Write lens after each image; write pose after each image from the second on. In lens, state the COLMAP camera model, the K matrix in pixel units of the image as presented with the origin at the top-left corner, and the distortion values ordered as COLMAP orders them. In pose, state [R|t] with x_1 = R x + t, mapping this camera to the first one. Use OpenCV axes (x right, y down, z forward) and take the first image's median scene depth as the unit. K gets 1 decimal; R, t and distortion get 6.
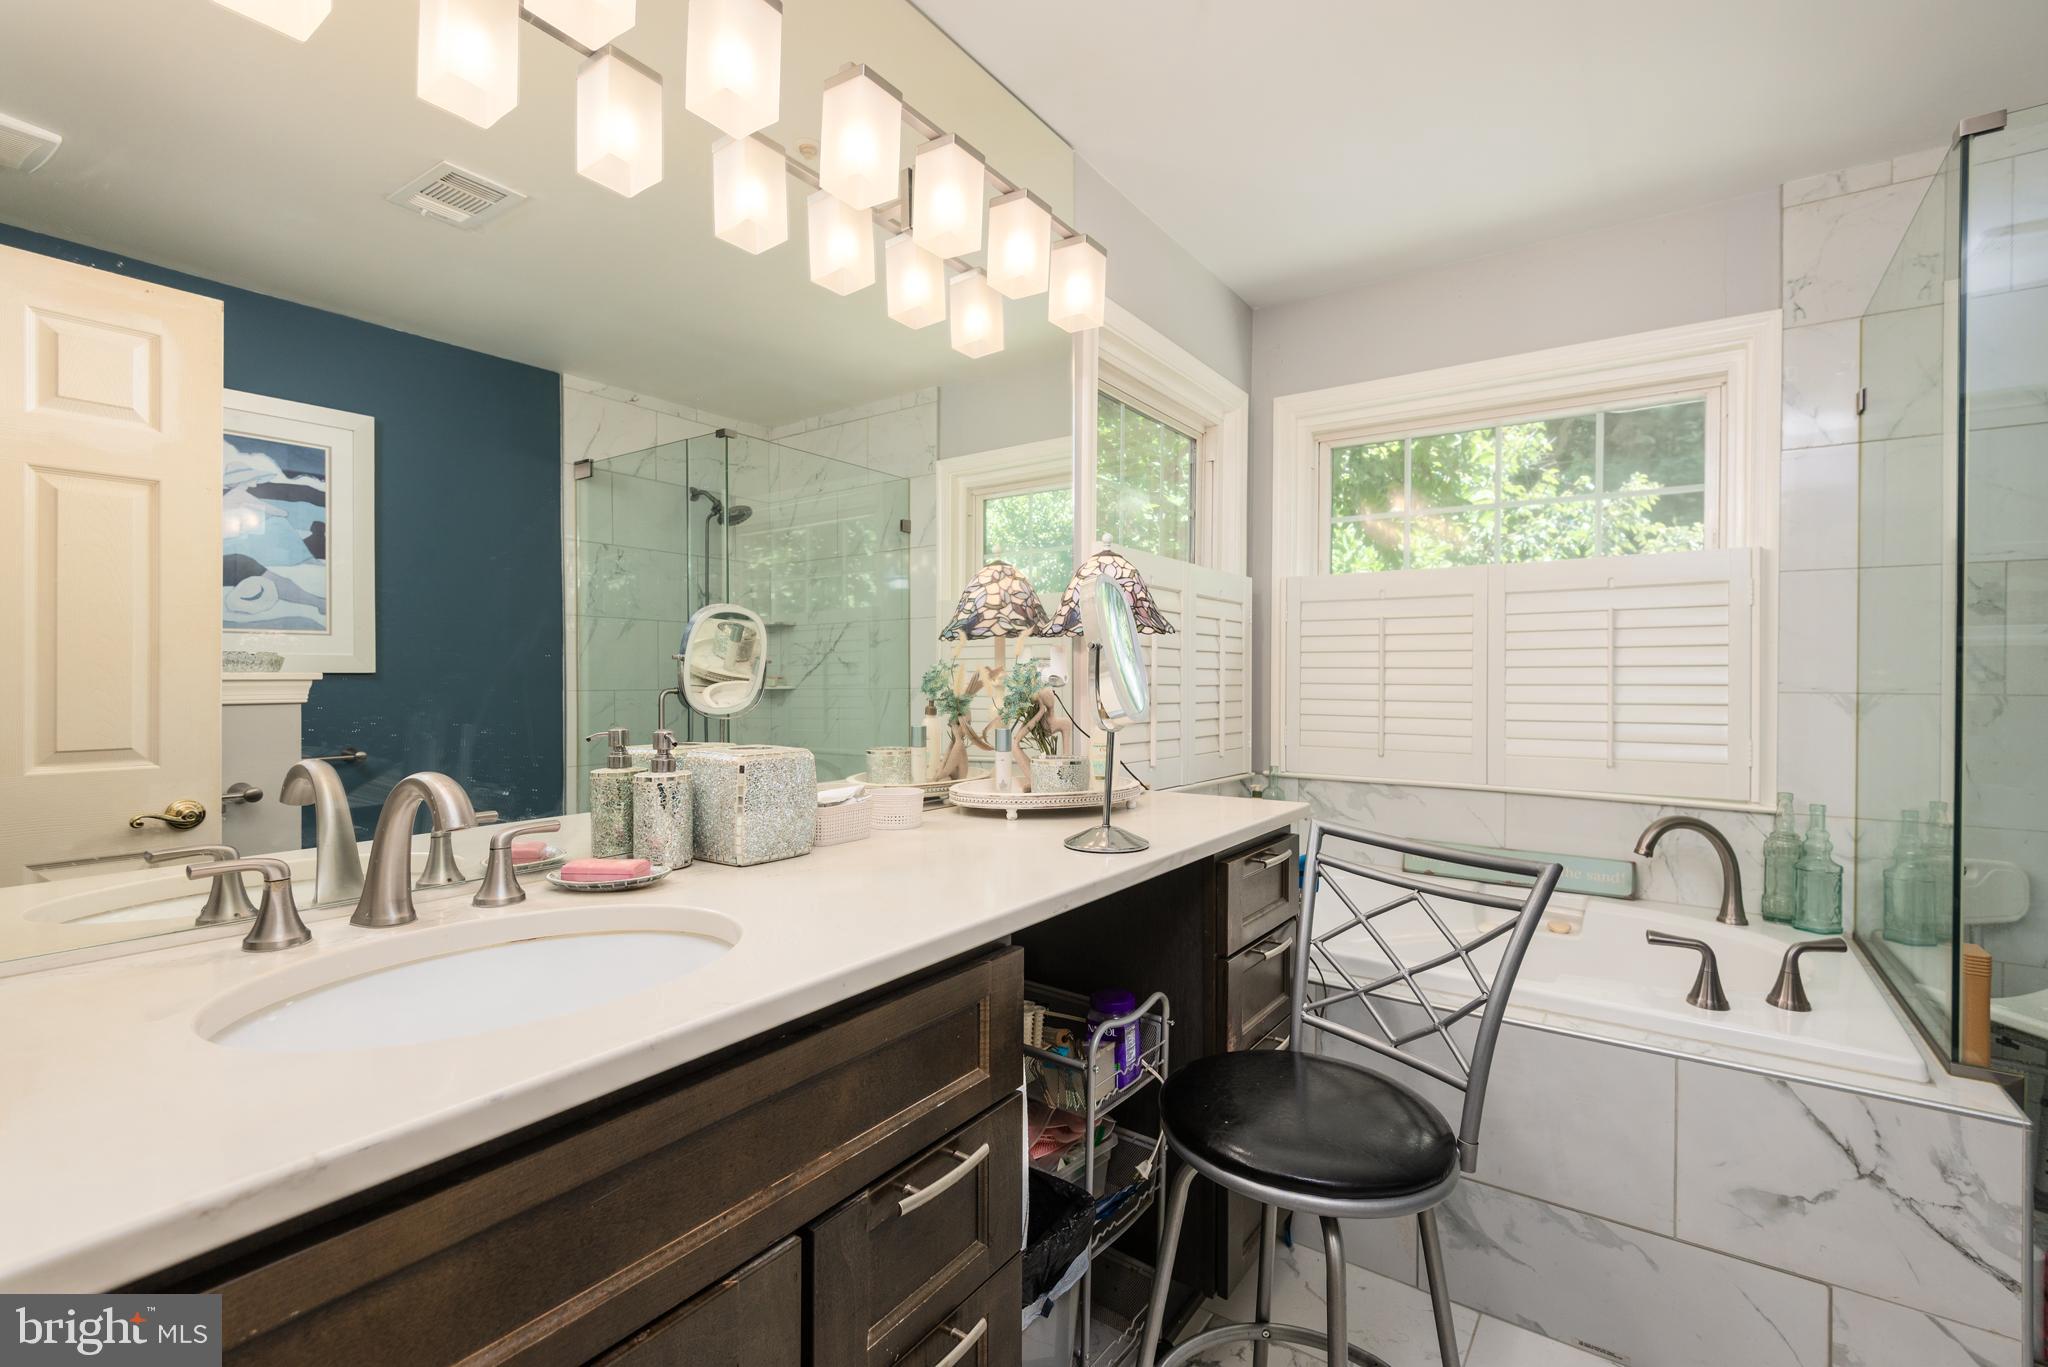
lens RADIAL K [[927.1, 0, 1028.4], [0, 927.1, 678.1], [0, 0, 1]] dist [0.020528, -0.007998]
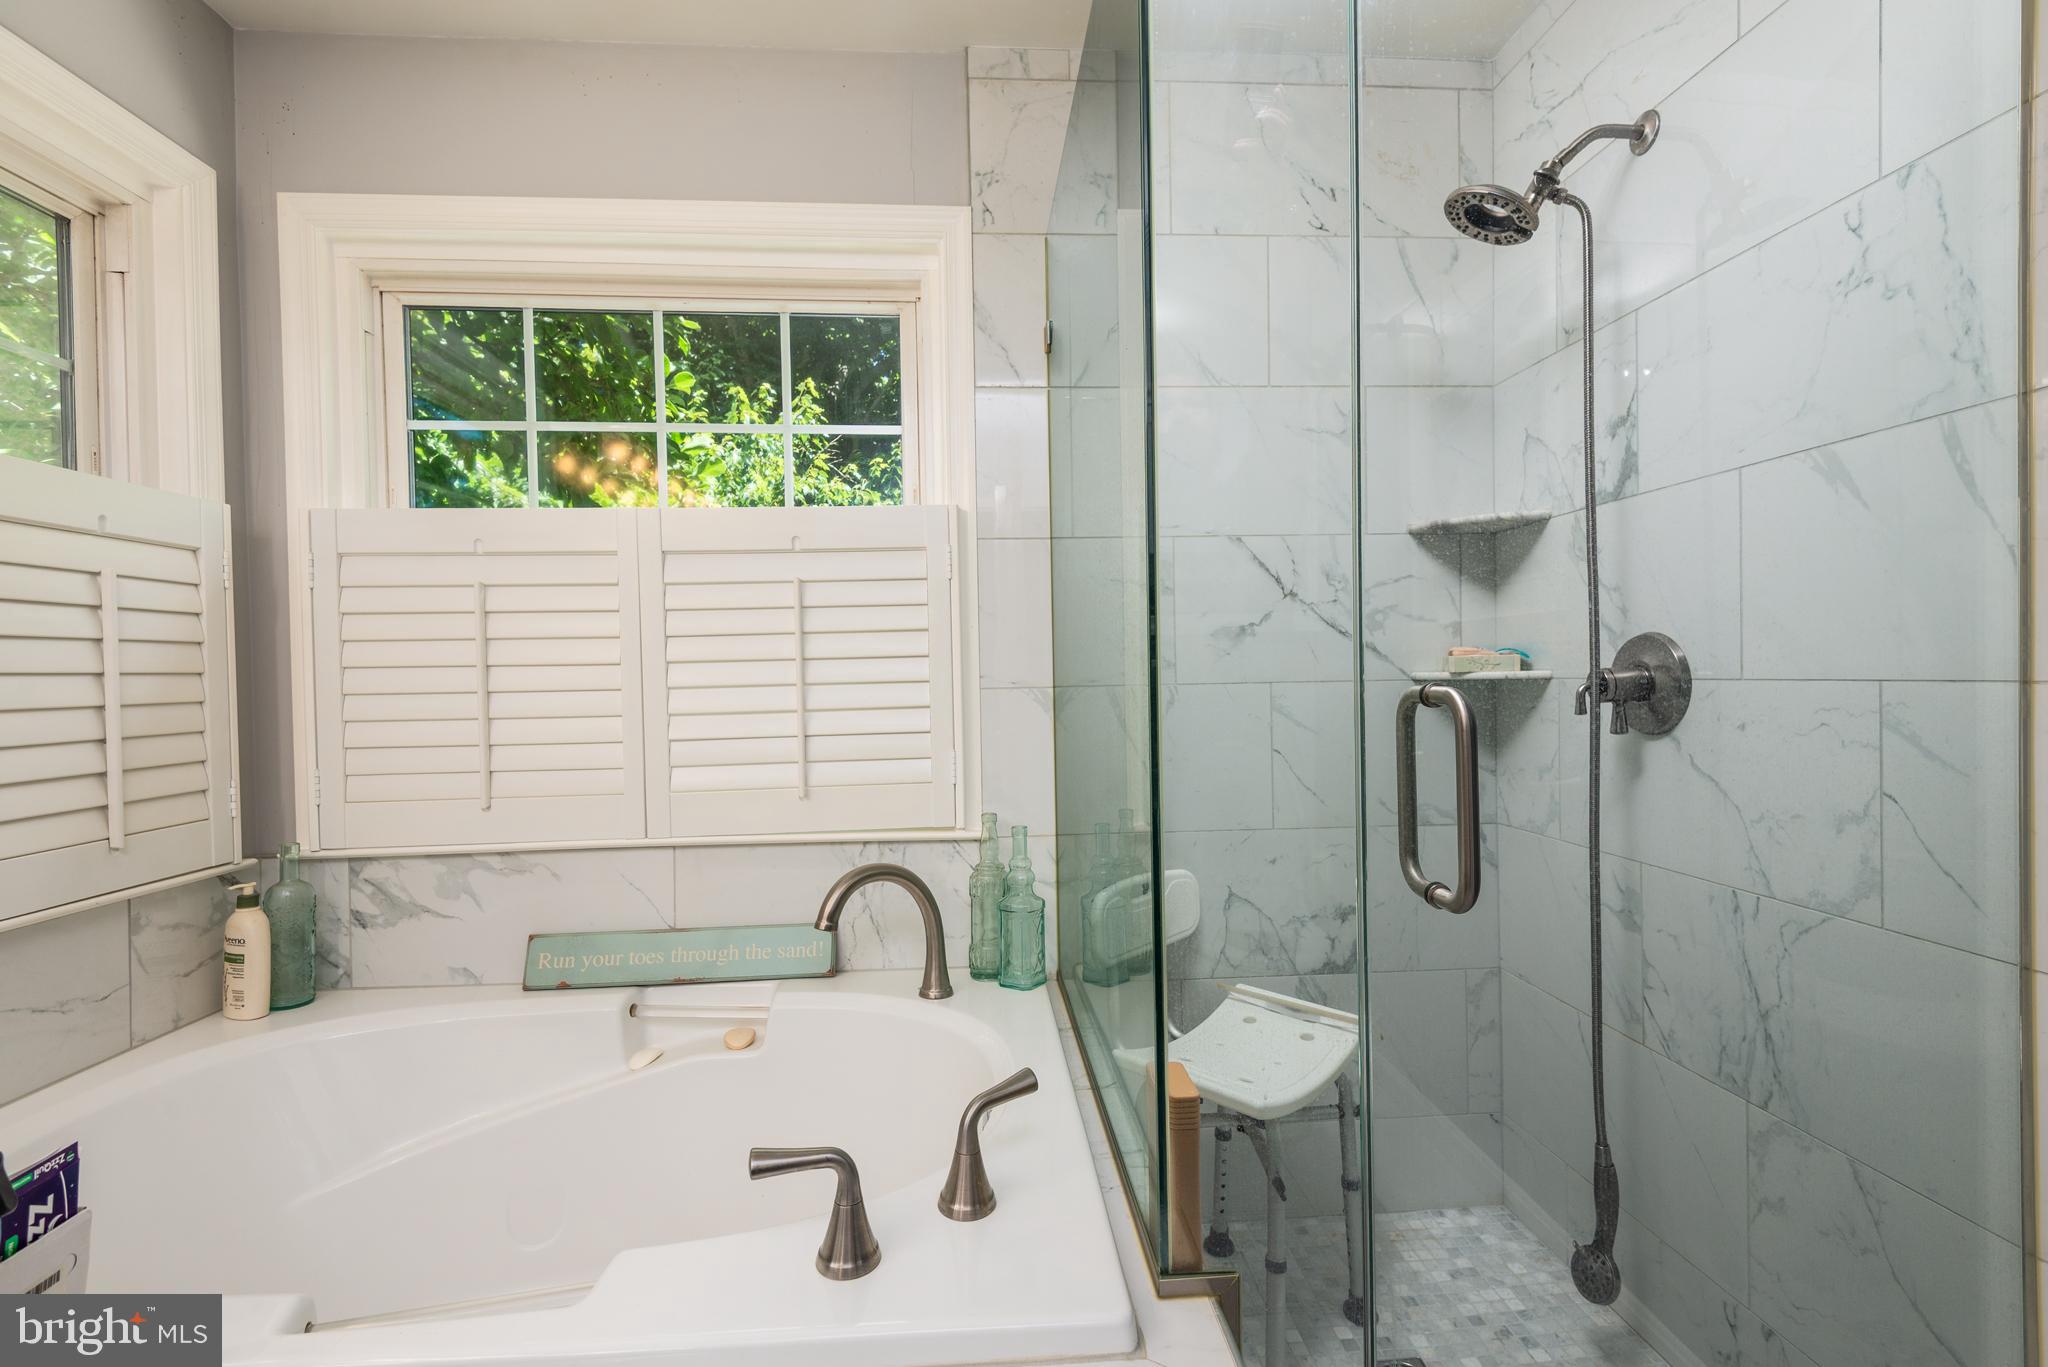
lens RADIAL K [[927.1, 0, 1014.3], [0, 927.1, 676.6], [0, 0, 1]] dist [0.020528, -0.007998]
pose [[0.787715, -0.024145, 0.615567, 0.335723], [0.023644, 0.999680, 0.008955, -0.001439], [-0.615586, 0.007500, 0.788034, 0.356788]]
